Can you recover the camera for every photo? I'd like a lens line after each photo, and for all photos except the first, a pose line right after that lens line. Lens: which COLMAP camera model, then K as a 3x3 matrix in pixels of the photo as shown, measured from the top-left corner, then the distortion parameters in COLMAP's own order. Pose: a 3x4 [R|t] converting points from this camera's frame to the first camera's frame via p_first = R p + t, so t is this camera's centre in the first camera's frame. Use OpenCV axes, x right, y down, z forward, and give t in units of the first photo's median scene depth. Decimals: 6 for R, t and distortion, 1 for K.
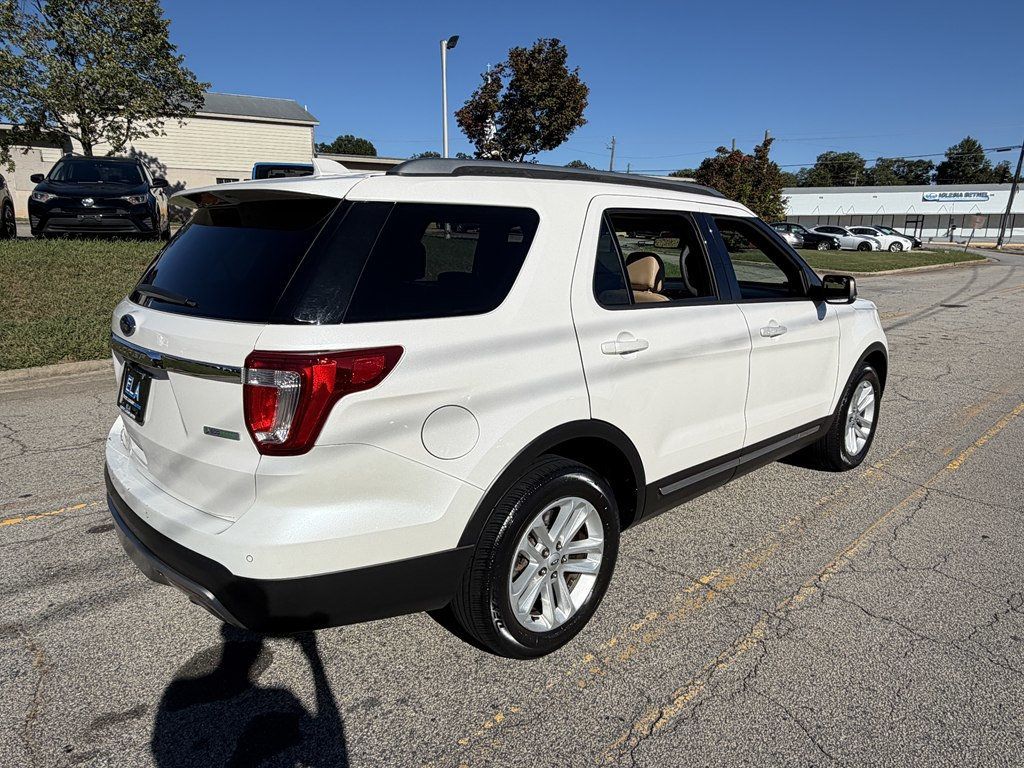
lens RADIAL K [[645.4, 0, 498.9], [0, 645.4, 389.8], [0, 0, 1]] dist [-0.003942, 0.002105]
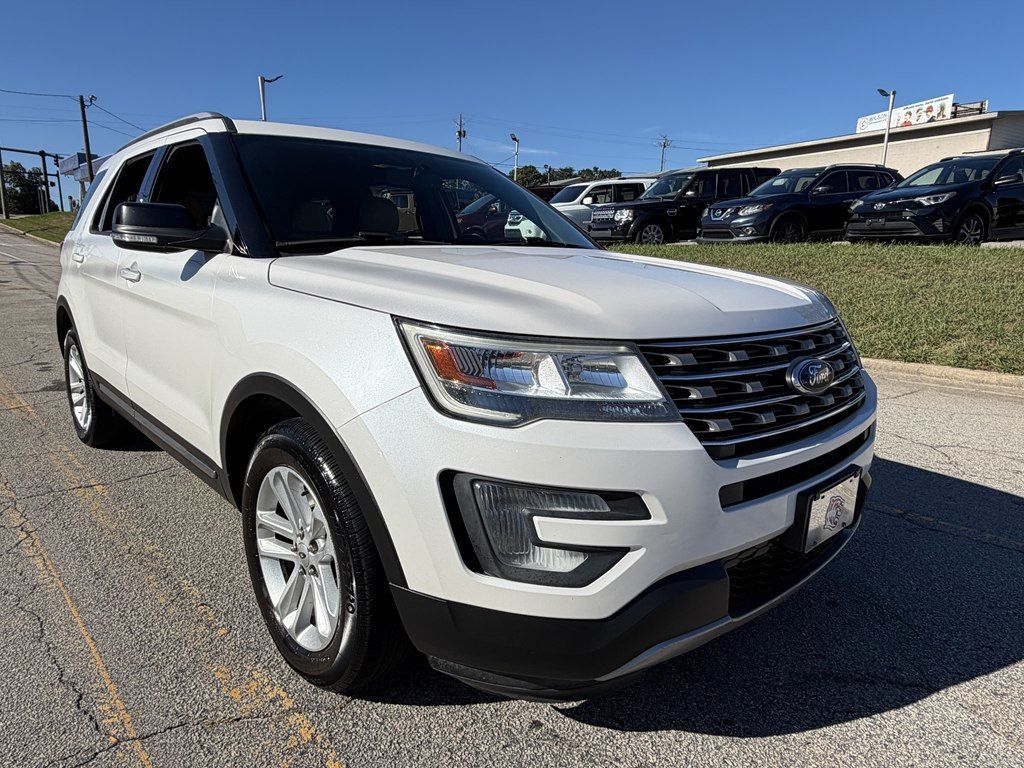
lens RADIAL K [[645.7, 0, 509.6], [0, 645.7, 383.7], [0, 0, 1]] dist [-0.000842, 0.001026]
pose [[0.011917, 0.194036, -0.980922, 0.376416], [-0.248497, 0.950791, 0.185056, -0.068534], [0.968559, 0.241551, 0.059548, 0.430406]]
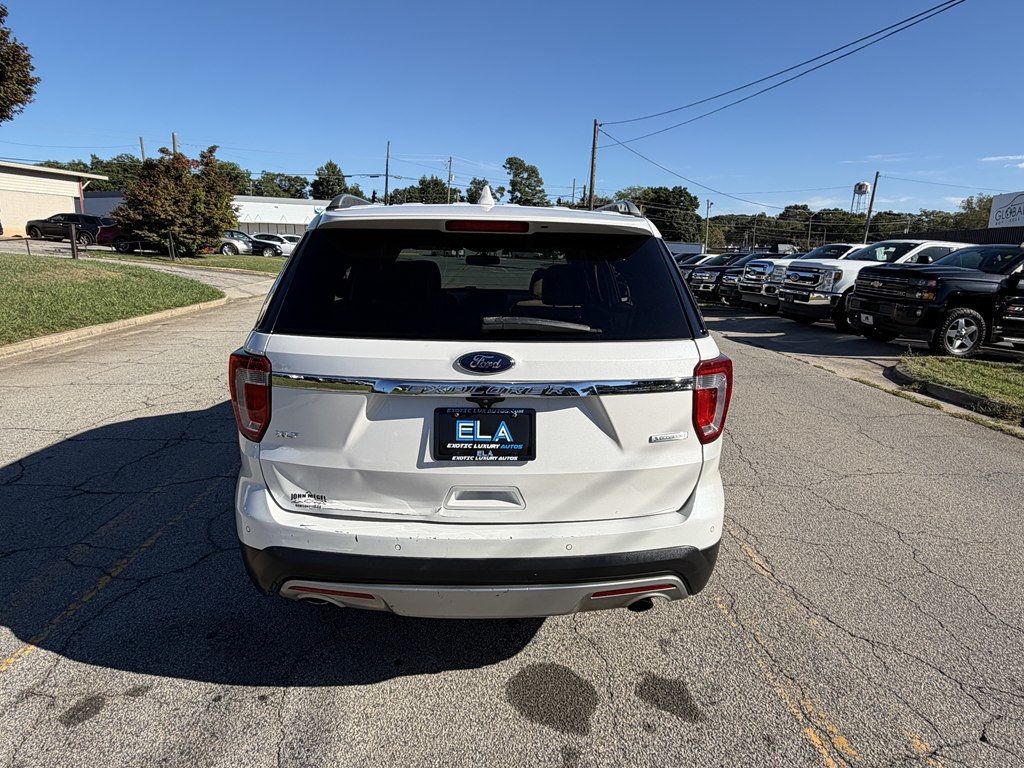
lens RADIAL K [[645.7, 0, 509.6], [0, 645.7, 383.7], [0, 0, 1]] dist [-0.000842, 0.001026]
pose [[0.638487, -0.146559, 0.755550, -0.251488], [0.158738, 0.985671, 0.057054, -0.023735], [-0.753085, 0.083506, 0.652602, 0.076505]]
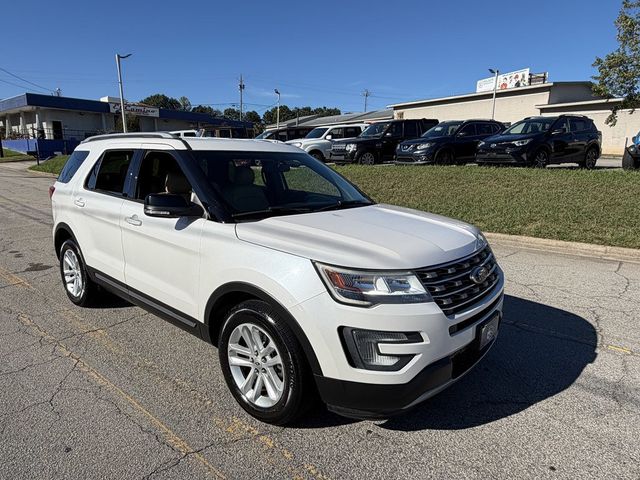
lens RADIAL K [[403.2, 0, 320.0], [0, 403.2, 240.0], [0, 0, 1]] dist [-0.000228, -0.000271]
pose [[0.129145, 0.190819, -0.973093, 0.431582], [-0.241295, 0.957862, 0.155809, -0.092173], [0.961820, 0.214681, 0.169747, 0.379790]]
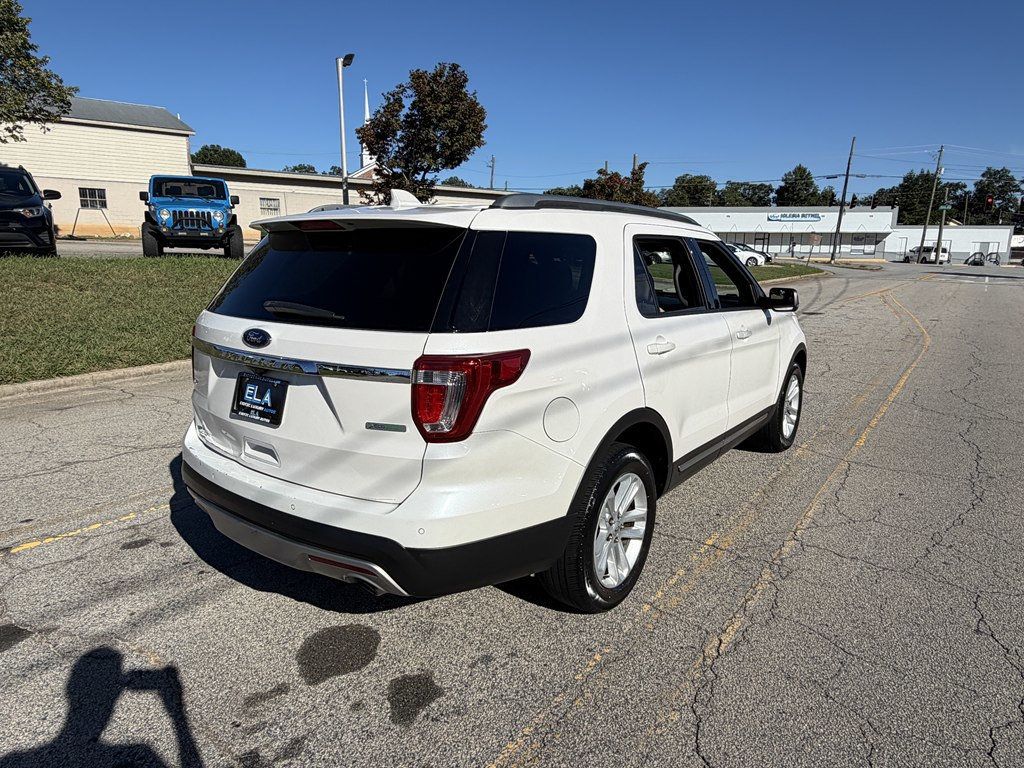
lens RADIAL K [[646.1, 0, 500.6], [0, 646.1, 383.4], [0, 0, 1]] dist [-0.002551, -0.000039]
pose [[0.982537, -0.034077, 0.182918, -0.074455], [0.039749, 0.998833, -0.027429, 0.004887], [-0.181770, 0.034221, 0.982745, -0.032483]]
